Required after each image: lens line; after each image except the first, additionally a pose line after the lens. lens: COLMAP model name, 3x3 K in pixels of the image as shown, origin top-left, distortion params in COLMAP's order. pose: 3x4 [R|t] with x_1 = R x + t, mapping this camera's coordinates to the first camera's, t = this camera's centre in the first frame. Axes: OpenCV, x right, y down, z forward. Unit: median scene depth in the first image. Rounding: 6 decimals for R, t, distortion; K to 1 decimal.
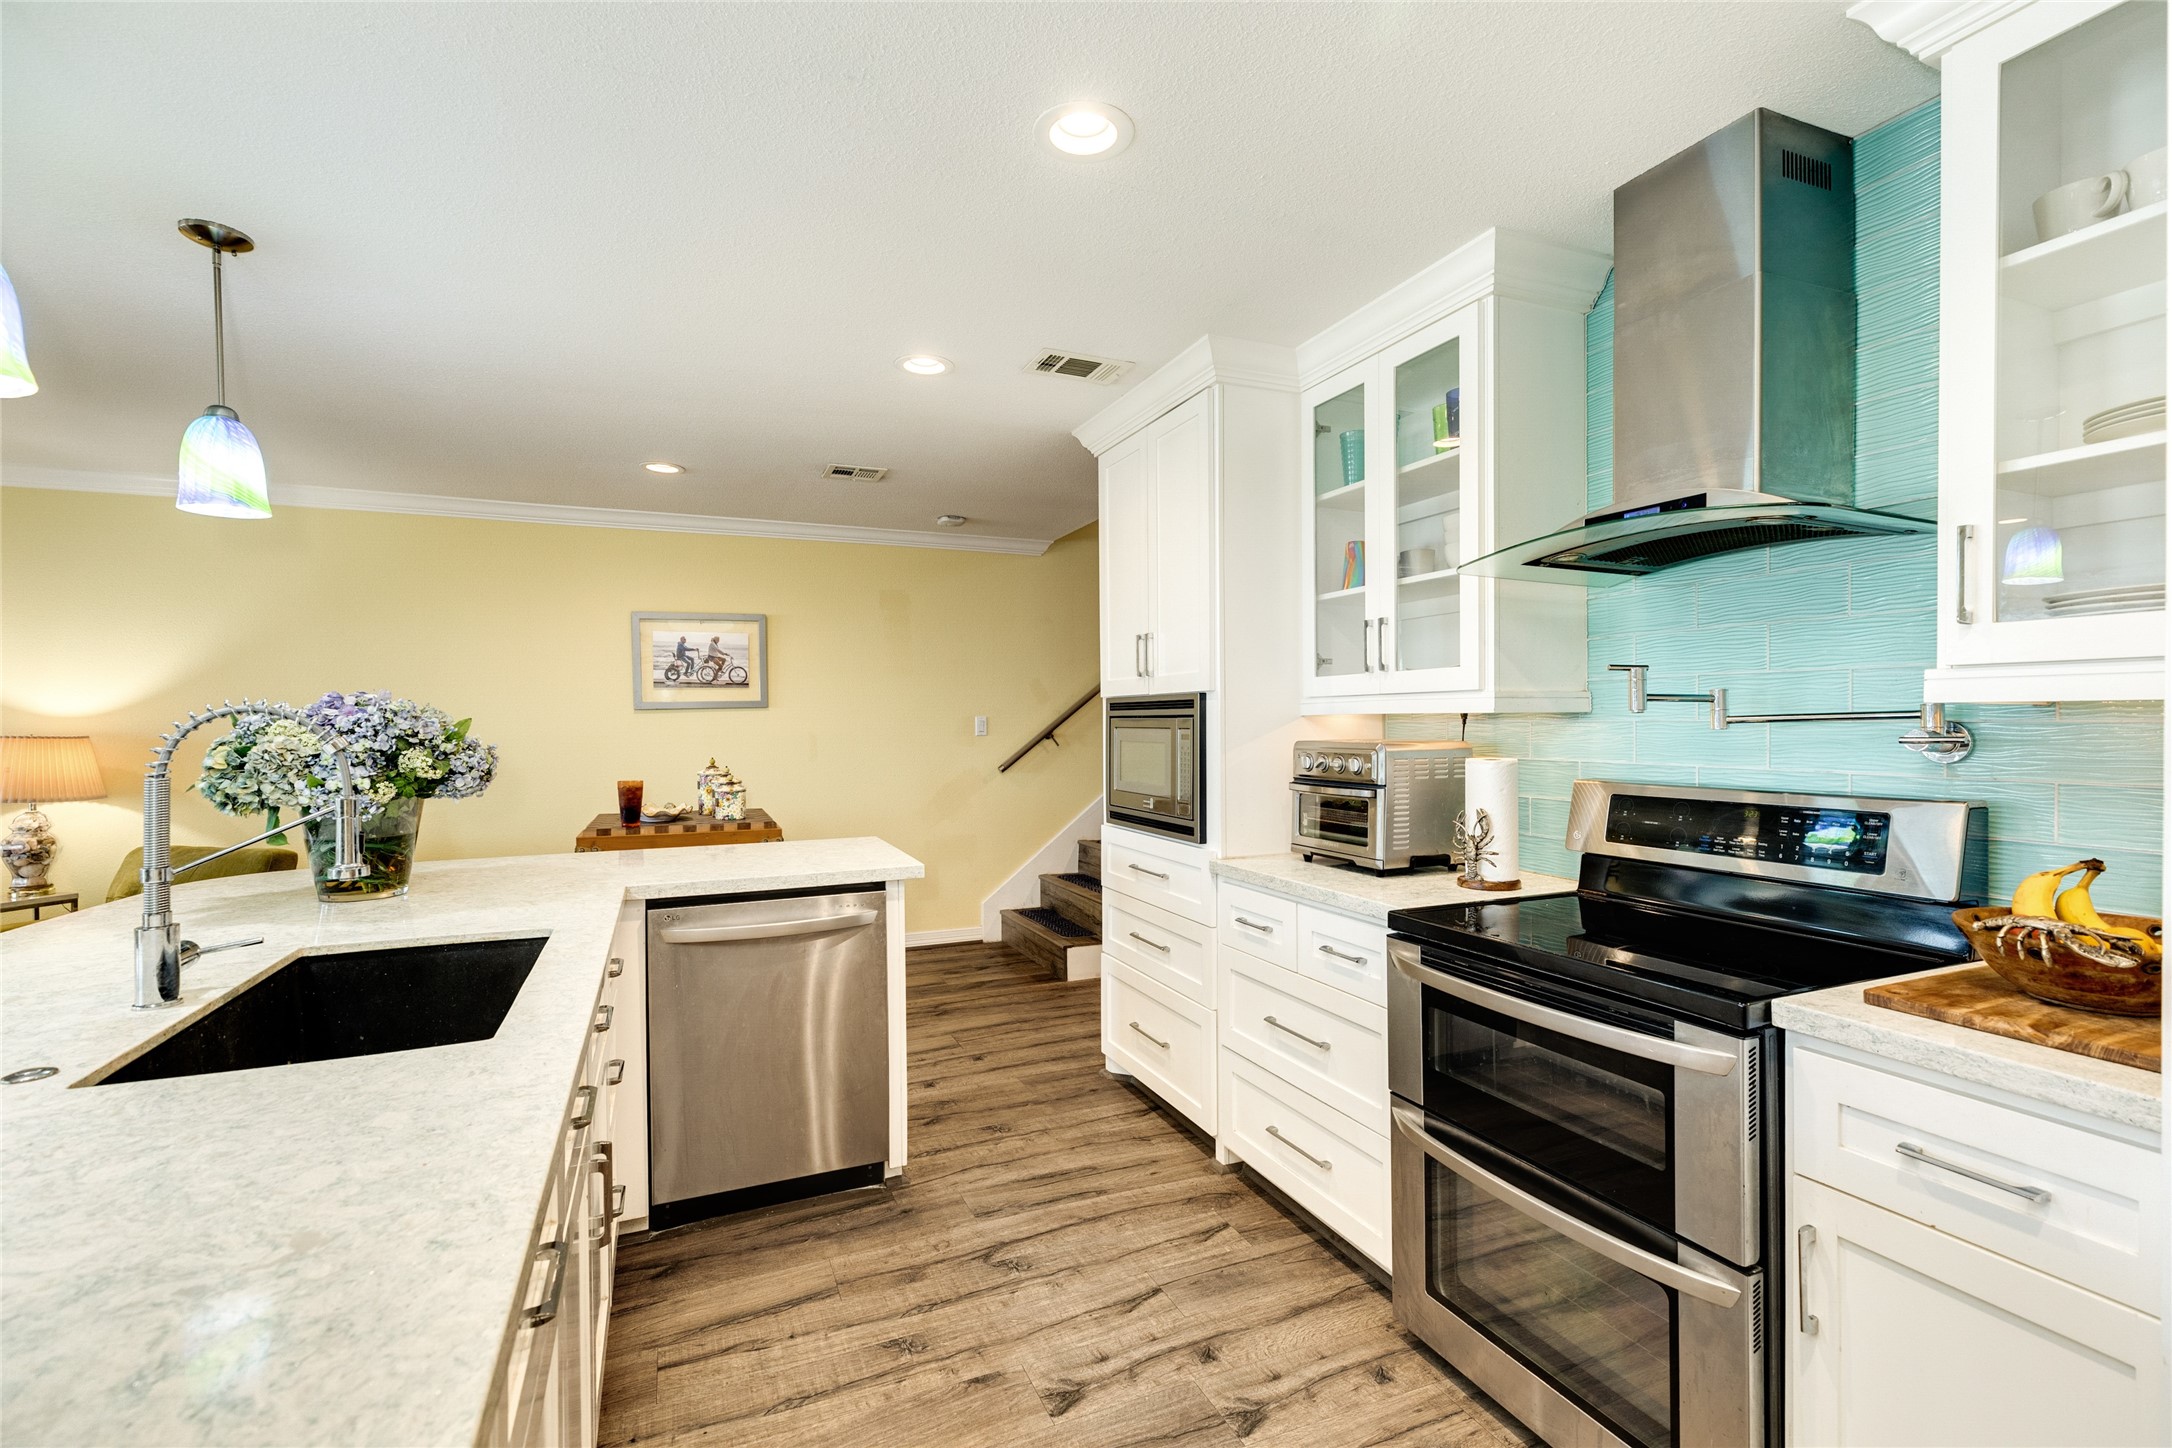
lens RADIAL K [[965.9, 0, 1084.5], [0, 965.9, 727.5], [0, 0, 1]] dist [0.008035, -0.000436]
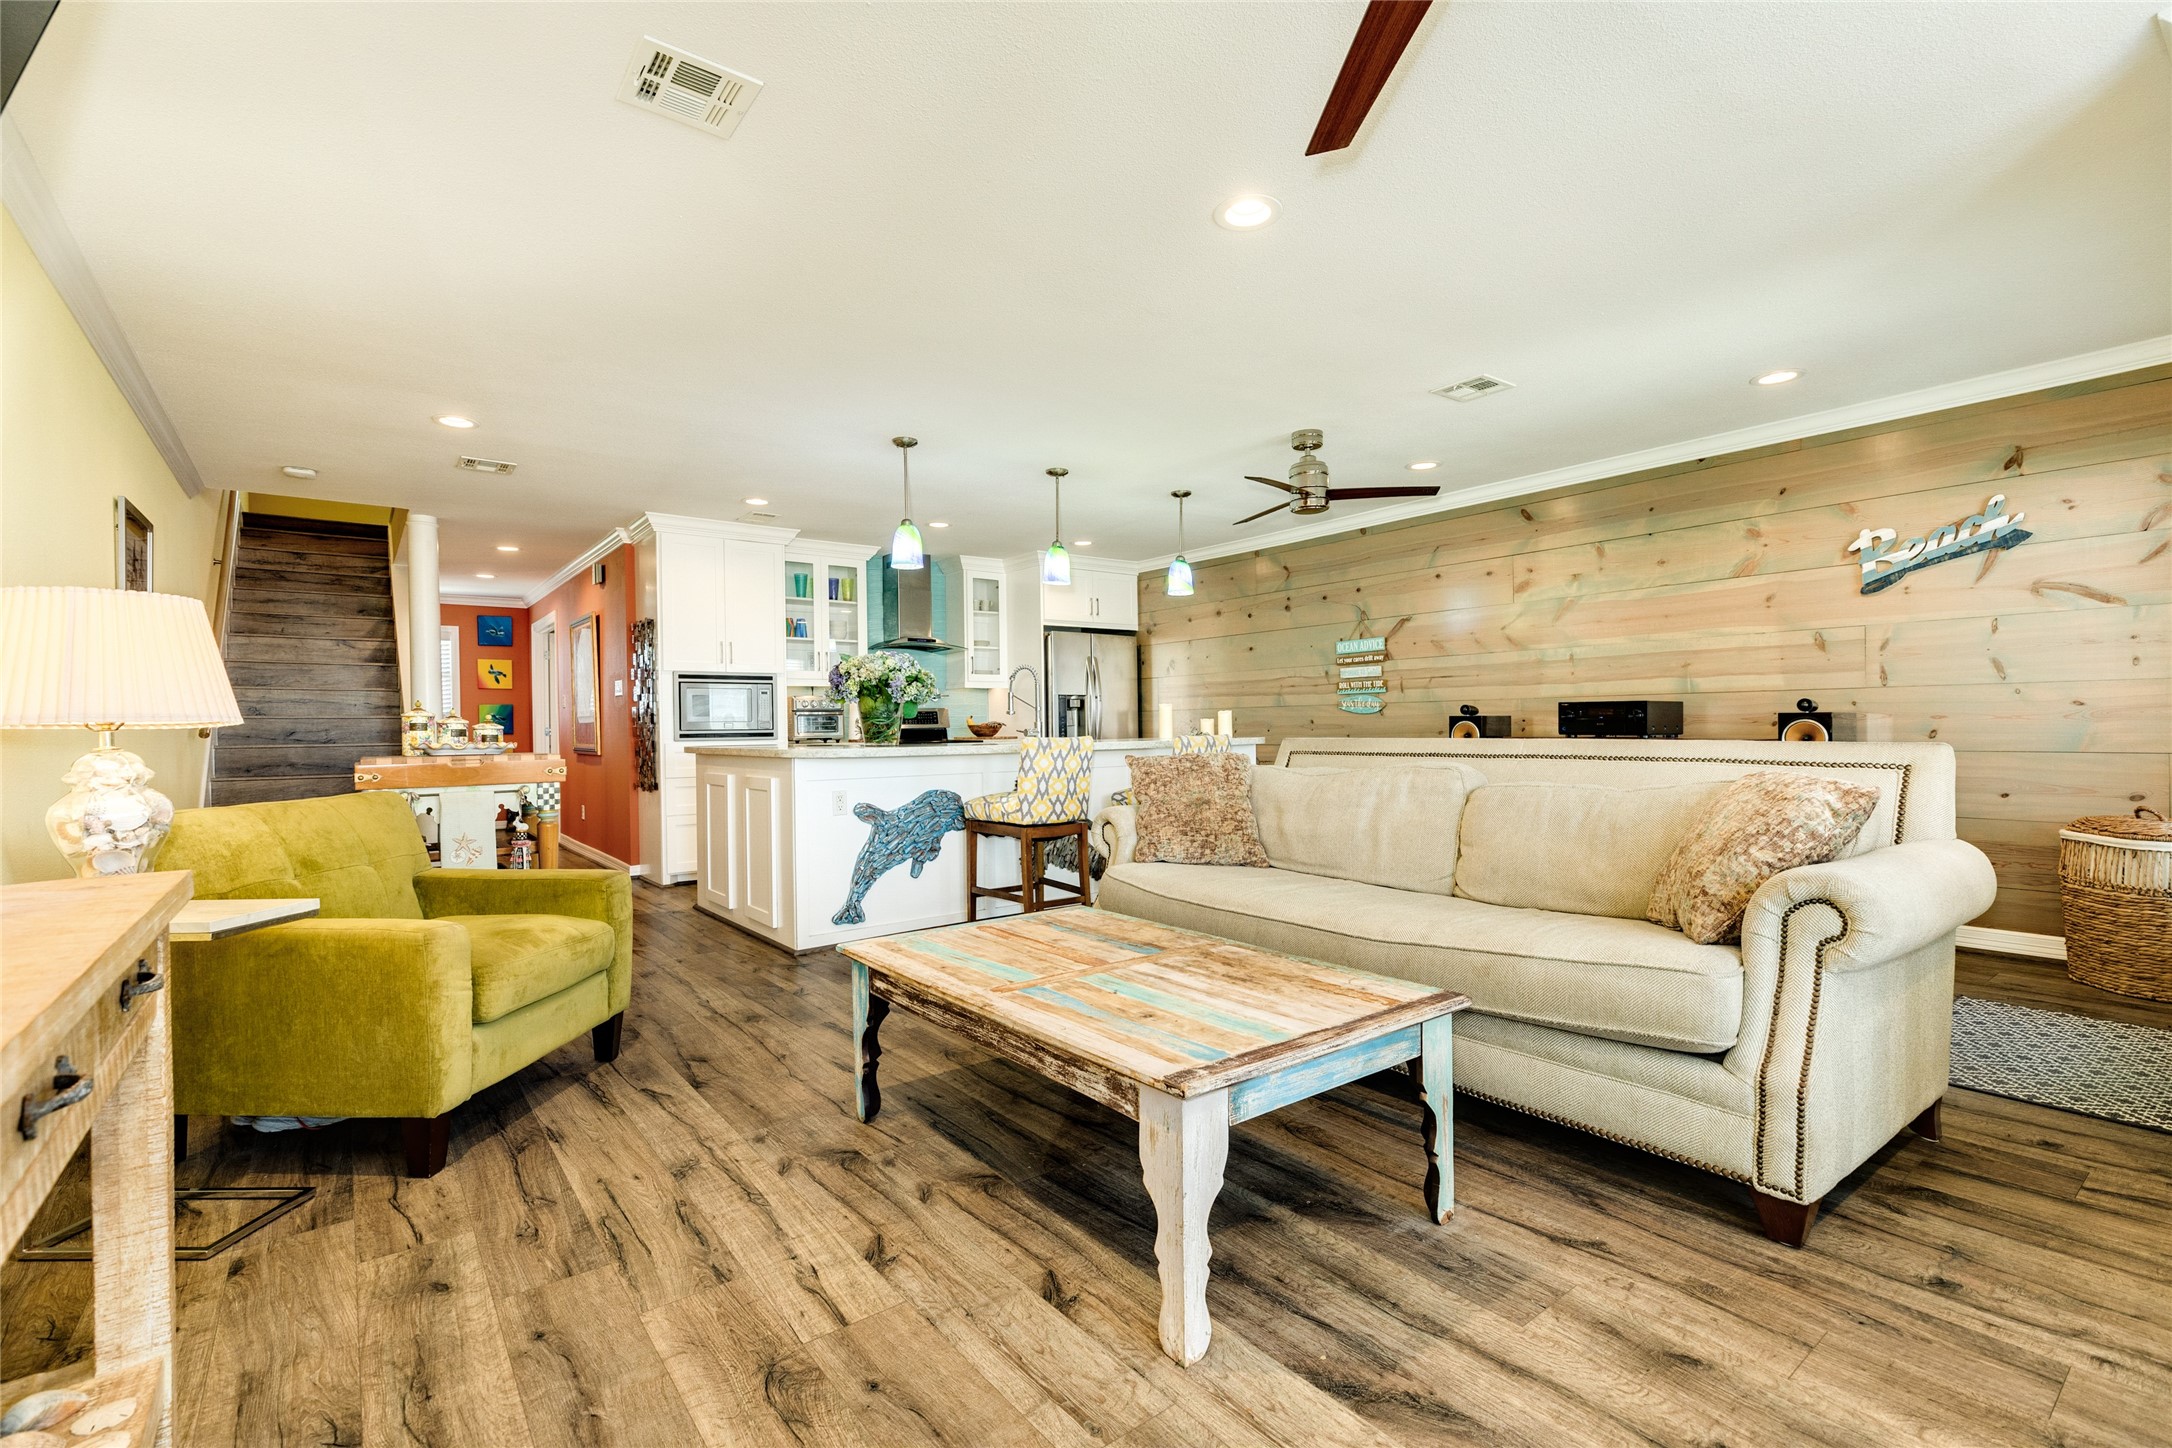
lens RADIAL K [[964.2, 0, 1085.8], [0, 964.2, 727.0], [0, 0, 1]] dist [0.005912, -0.001038]
pose [[-0.243695, 0.009649, 0.969804, -2.575971], [0.022955, 0.999728, -0.004178, 0.132141], [-0.969580, 0.021243, -0.243850, 0.950974]]
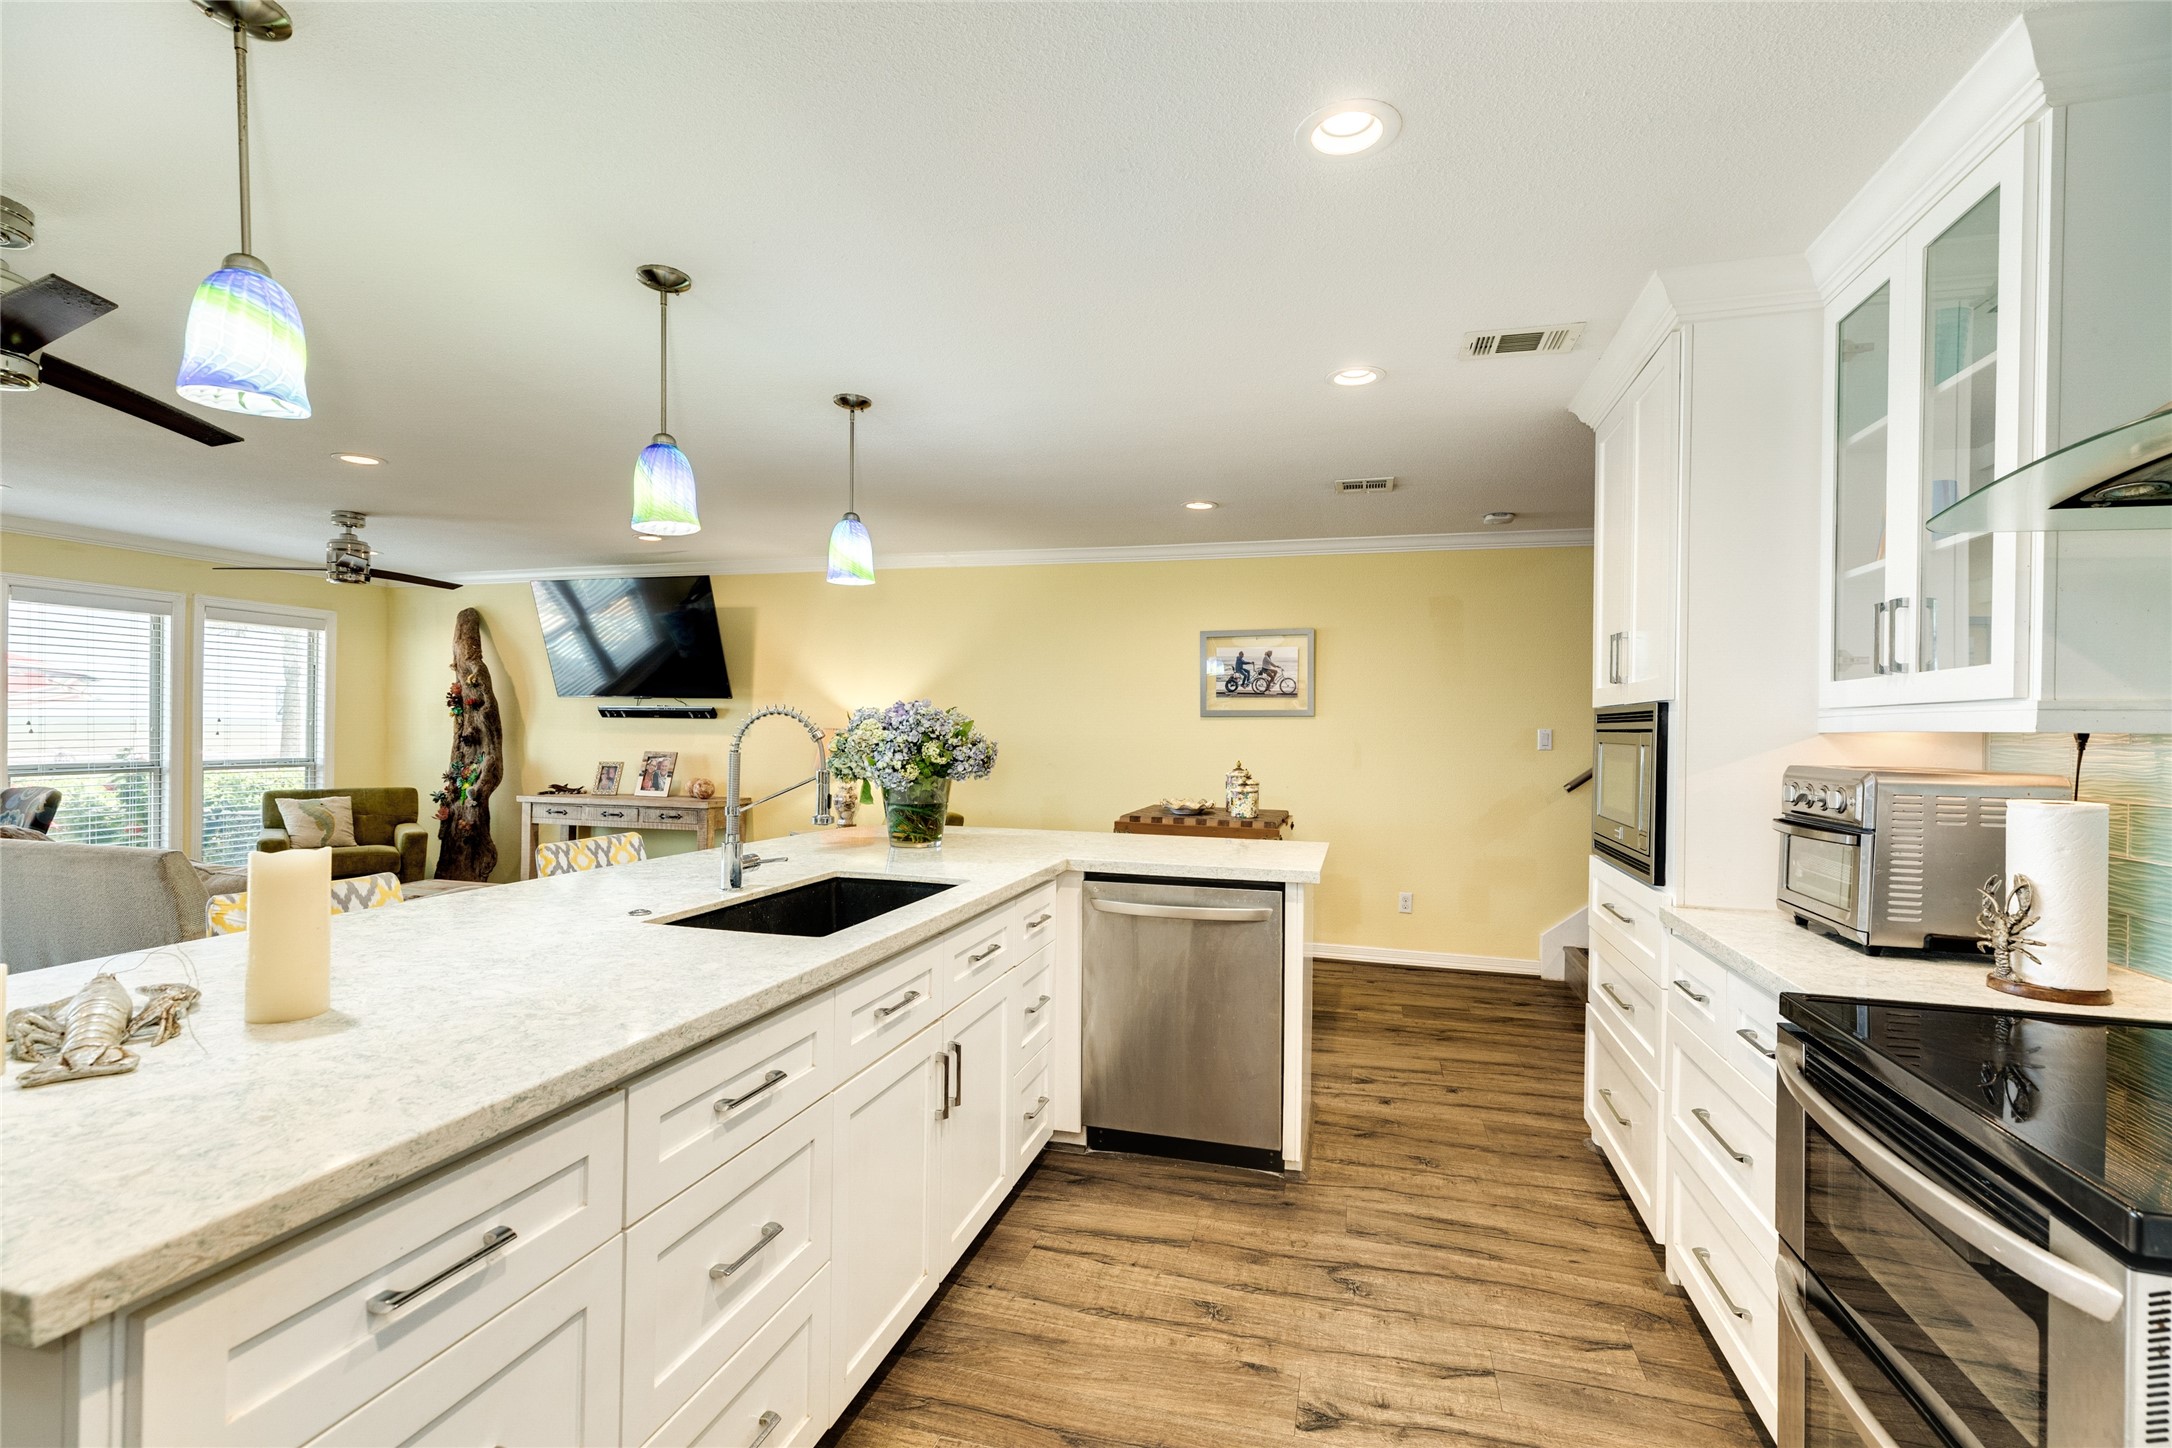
lens RADIAL K [[964.2, 0, 1085.8], [0, 964.2, 727.0], [0, 0, 1]] dist [0.005912, -0.001038]
pose [[0.774762, 0.017673, -0.632006, 0.294073], [-0.024577, 0.999696, -0.002173, -0.001186], [0.631775, 0.017216, 0.774960, 0.057465]]
